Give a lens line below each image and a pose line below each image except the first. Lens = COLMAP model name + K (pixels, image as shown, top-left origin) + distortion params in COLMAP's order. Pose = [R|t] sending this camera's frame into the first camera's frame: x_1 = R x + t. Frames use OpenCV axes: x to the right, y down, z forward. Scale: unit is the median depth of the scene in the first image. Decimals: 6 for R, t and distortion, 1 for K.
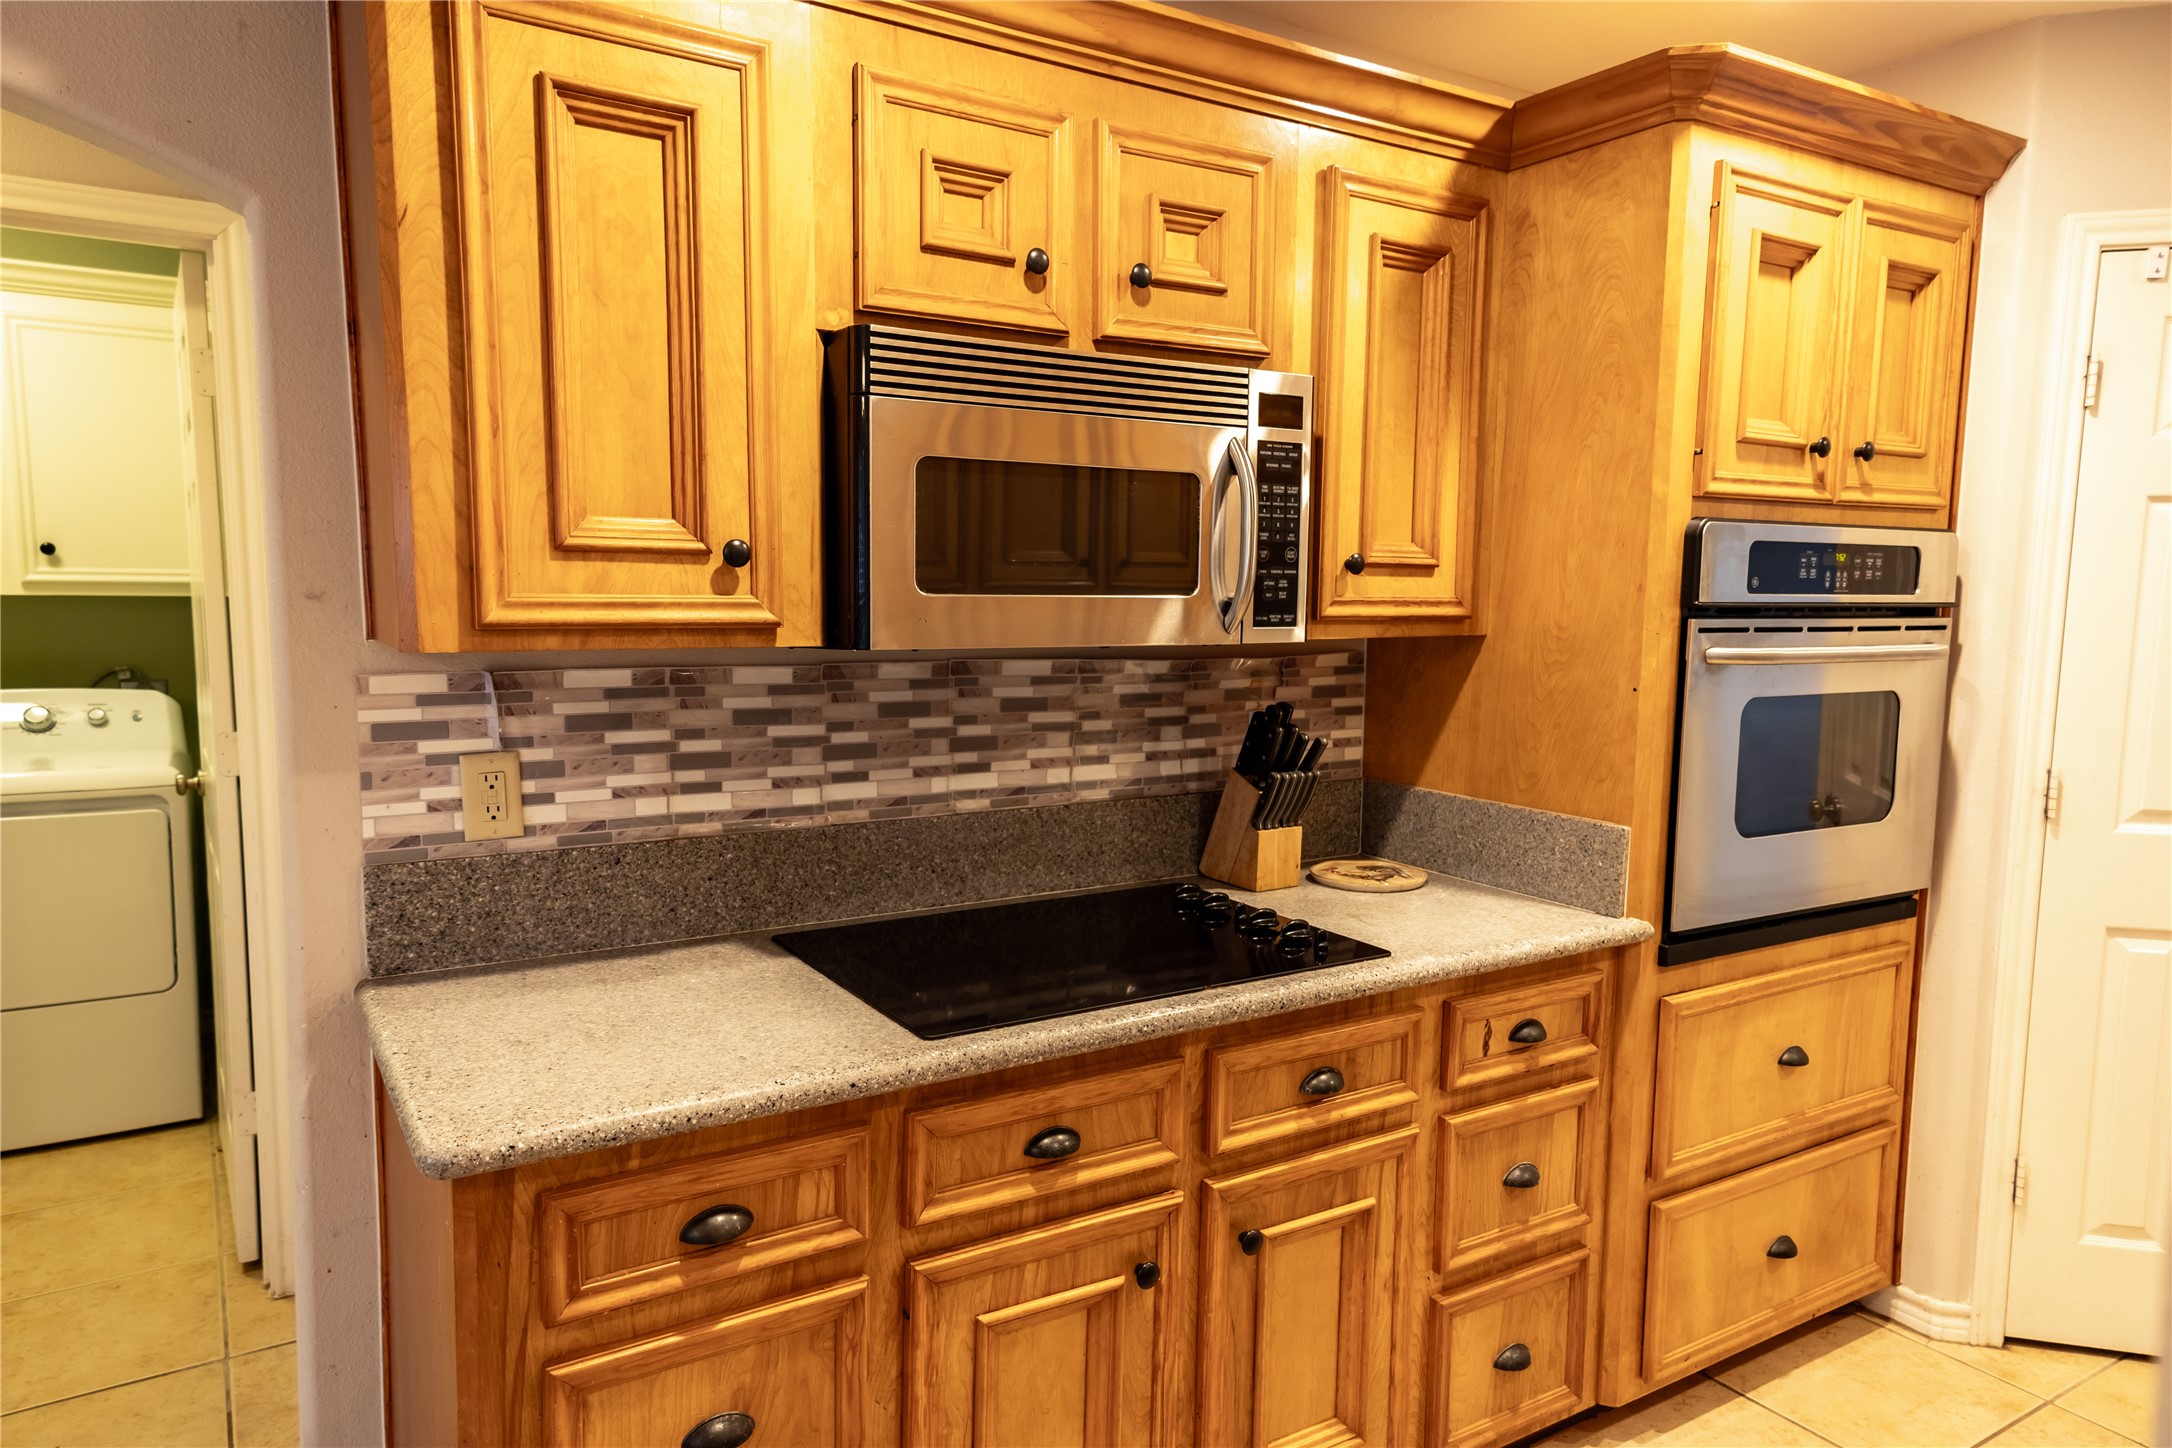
lens RADIAL K [[1403.4, 0, 1088.6], [0, 1403.4, 730.3], [0, 0, 1]] dist [0.034508, -0.003482]
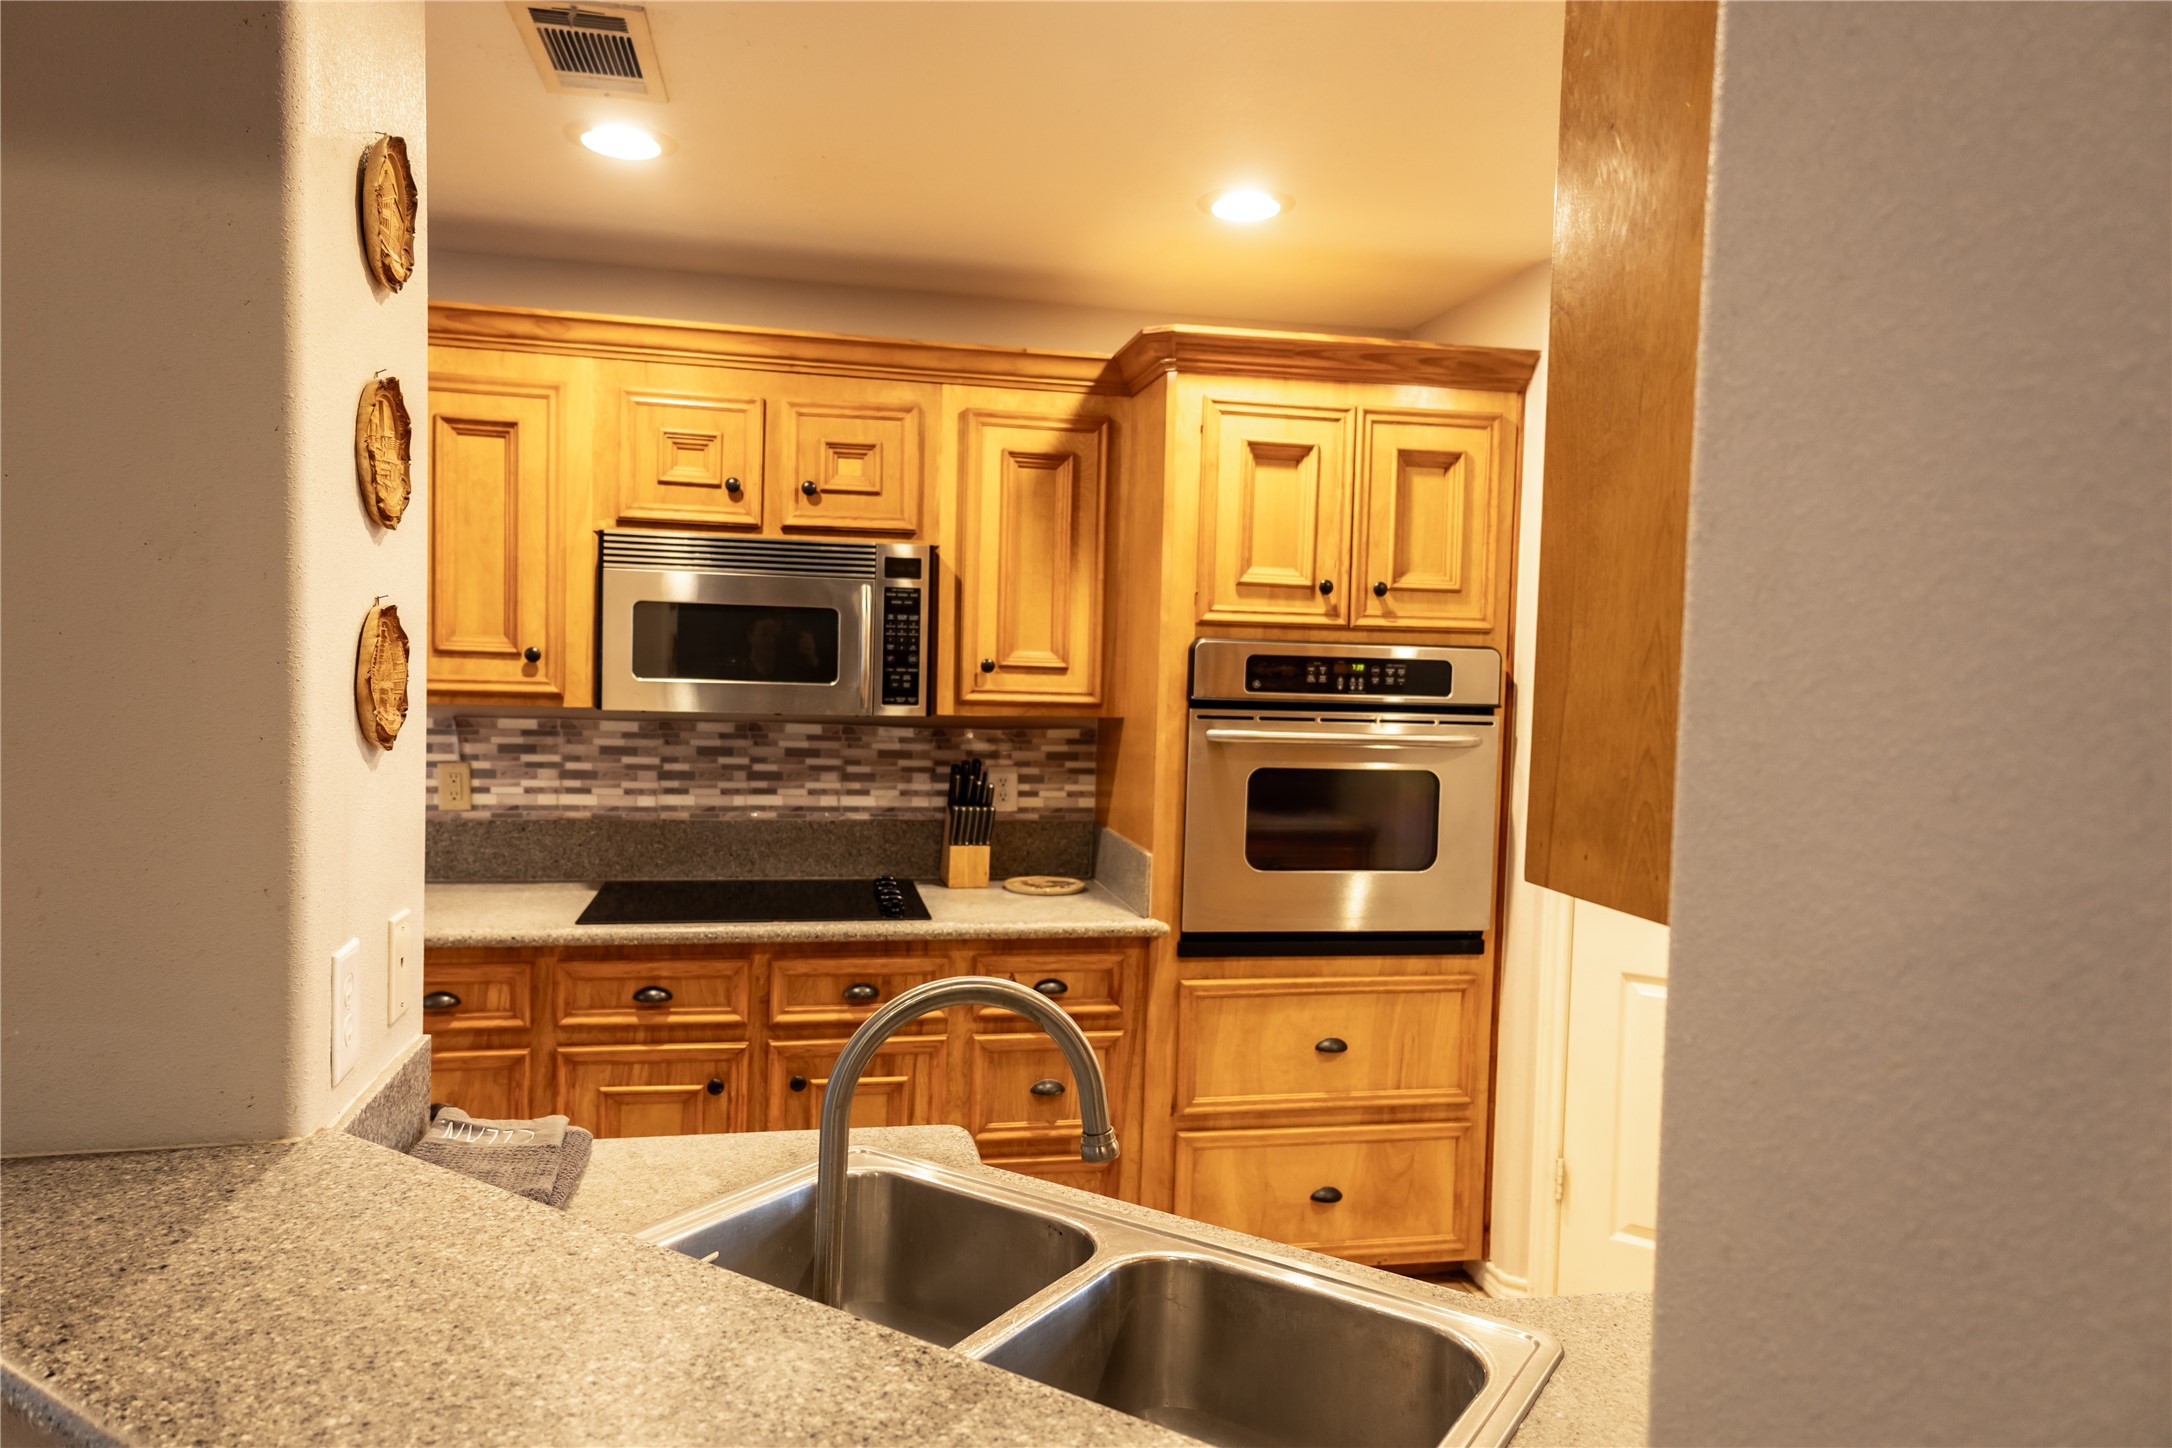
lens RADIAL K [[1403.4, 0, 1088.6], [0, 1403.4, 730.3], [0, 0, 1]] dist [0.034508, -0.003482]
pose [[0.937783, 0.031790, -0.345763, 0.852963], [-0.053982, 0.997040, -0.054740, 0.026942], [0.342999, 0.070000, 0.936724, -0.370956]]
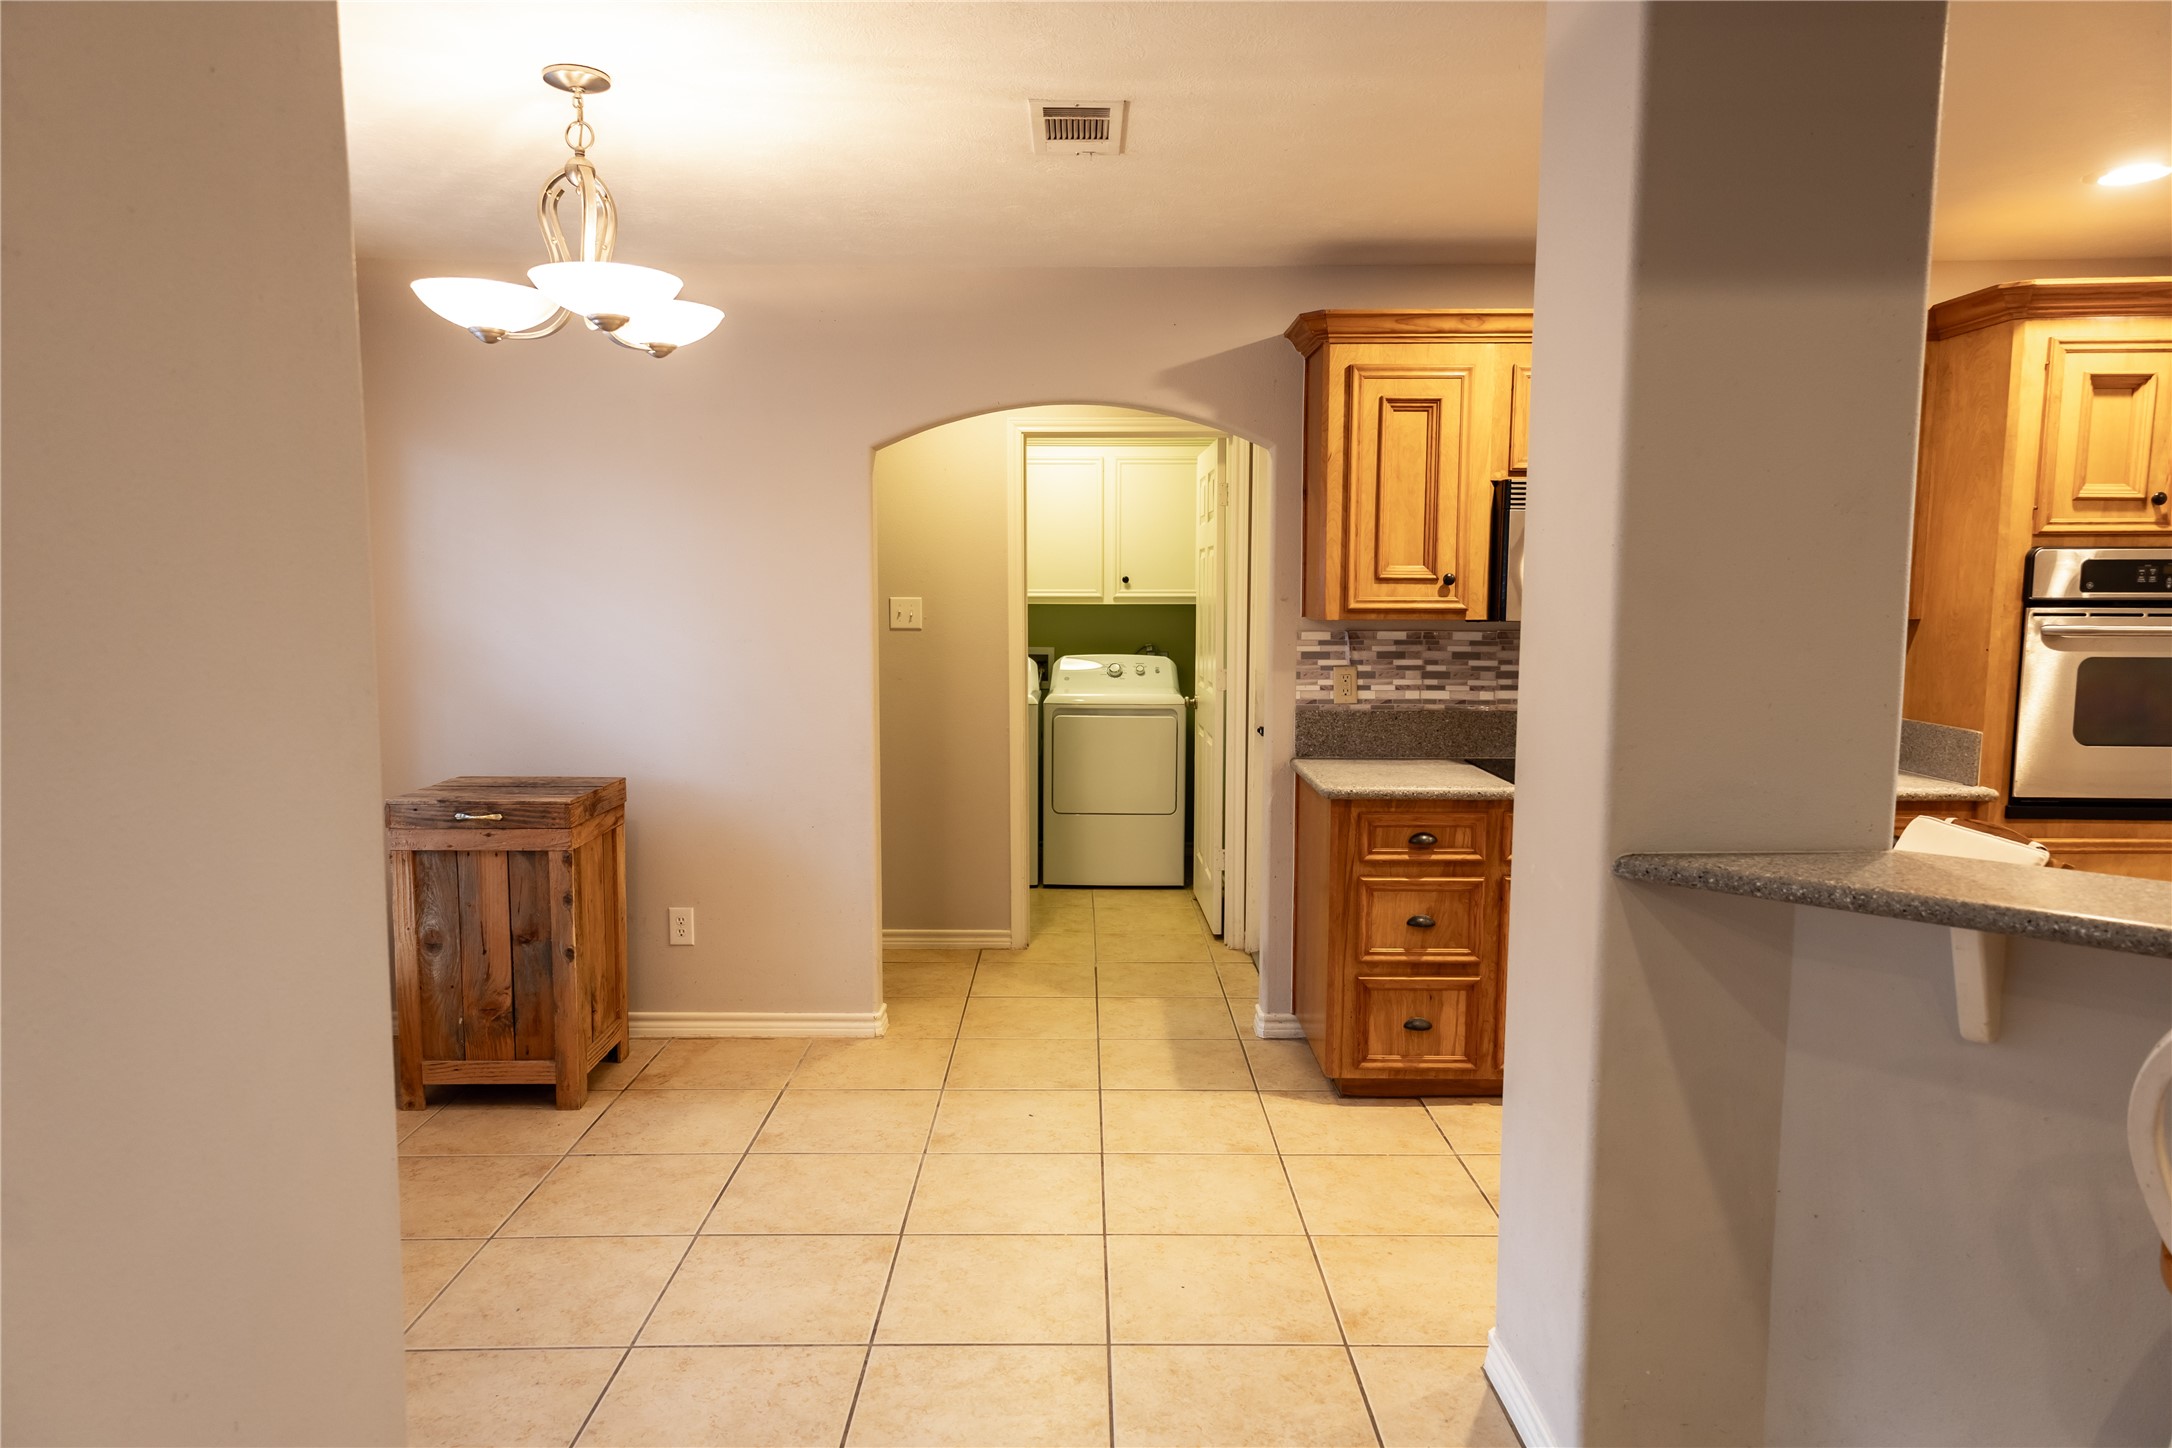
lens RADIAL K [[1403.4, 0, 1088.6], [0, 1403.4, 730.3], [0, 0, 1]] dist [0.034508, -0.003482]
pose [[0.845524, 0.043652, -0.532150, 0.406124], [-0.048731, 0.998802, 0.004504, 0.117206], [0.531709, 0.022124, 0.846638, -1.056427]]
